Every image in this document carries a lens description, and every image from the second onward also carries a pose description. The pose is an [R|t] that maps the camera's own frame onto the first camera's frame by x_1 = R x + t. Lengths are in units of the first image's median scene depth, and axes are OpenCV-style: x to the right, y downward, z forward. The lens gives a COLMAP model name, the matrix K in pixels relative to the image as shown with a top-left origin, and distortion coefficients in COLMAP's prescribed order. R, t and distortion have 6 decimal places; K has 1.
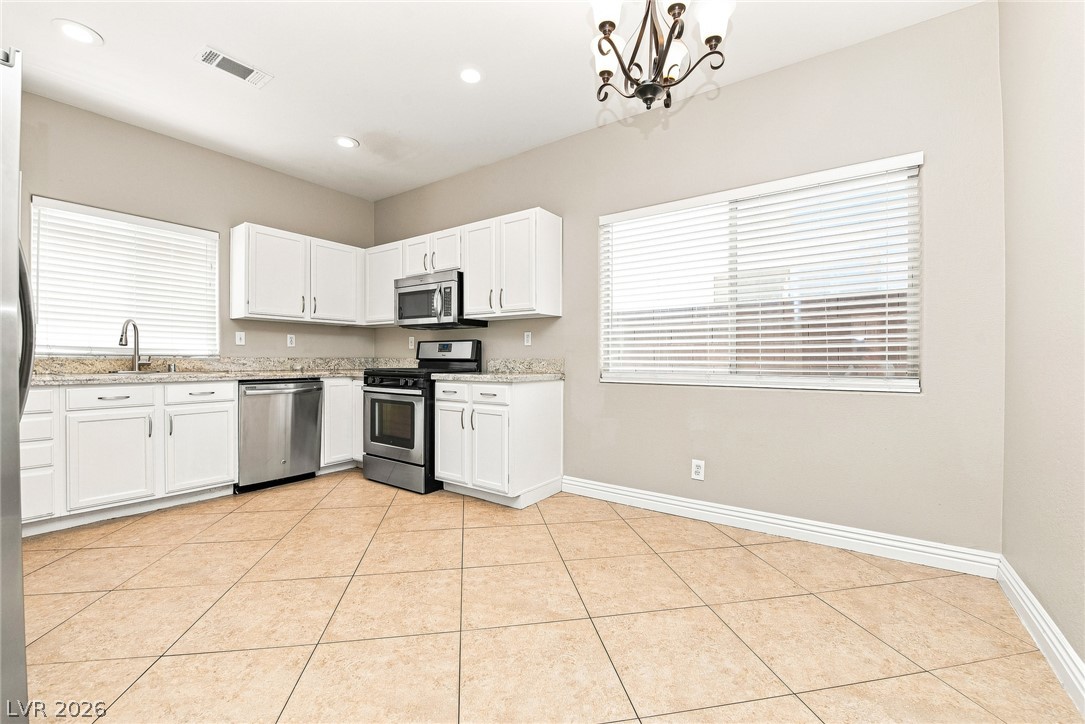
lens RADIAL K [[440.6, 0, 545.8], [0, 440.6, 363.1], [0, 0, 1]] dist [-0.011884, -0.004035]
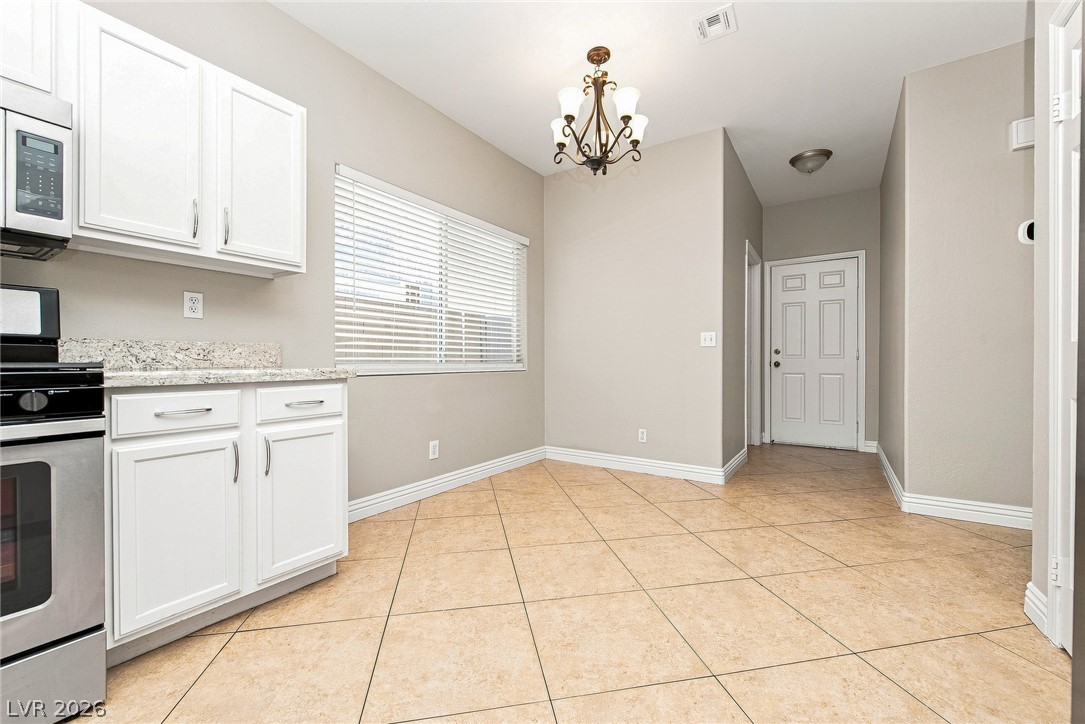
lens RADIAL K [[434.8, 0, 545.0], [0, 434.8, 362.0], [0, 0, 1]] dist [-0.000557, -0.000590]
pose [[-0.022406, -0.005475, 0.999734, -0.640101], [0.005534, 0.999969, 0.005600, 0.015499], [-0.999734, 0.005658, -0.022375, 0.636021]]
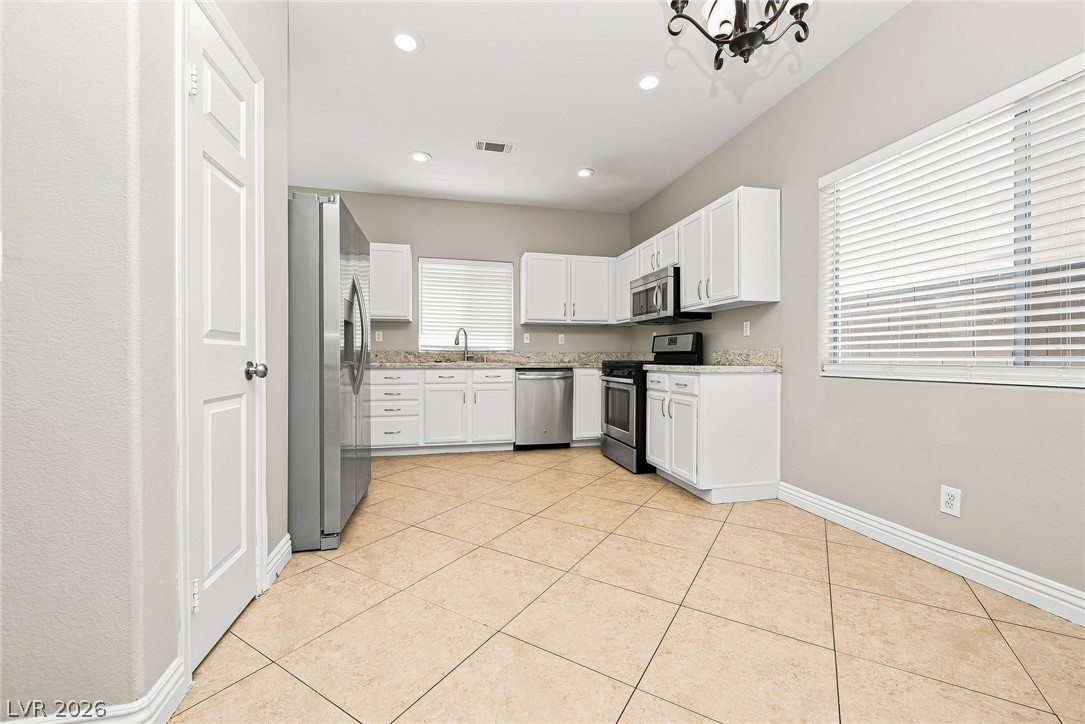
lens RADIAL K [[434.8, 0, 545.0], [0, 434.8, 362.0], [0, 0, 1]] dist [-0.000557, -0.000590]
pose [[0.746775, 0.003434, -0.665068, 0.275834], [-0.003632, 0.999993, 0.001084, 0.017644], [0.665067, 0.001606, 0.746782, 0.034572]]
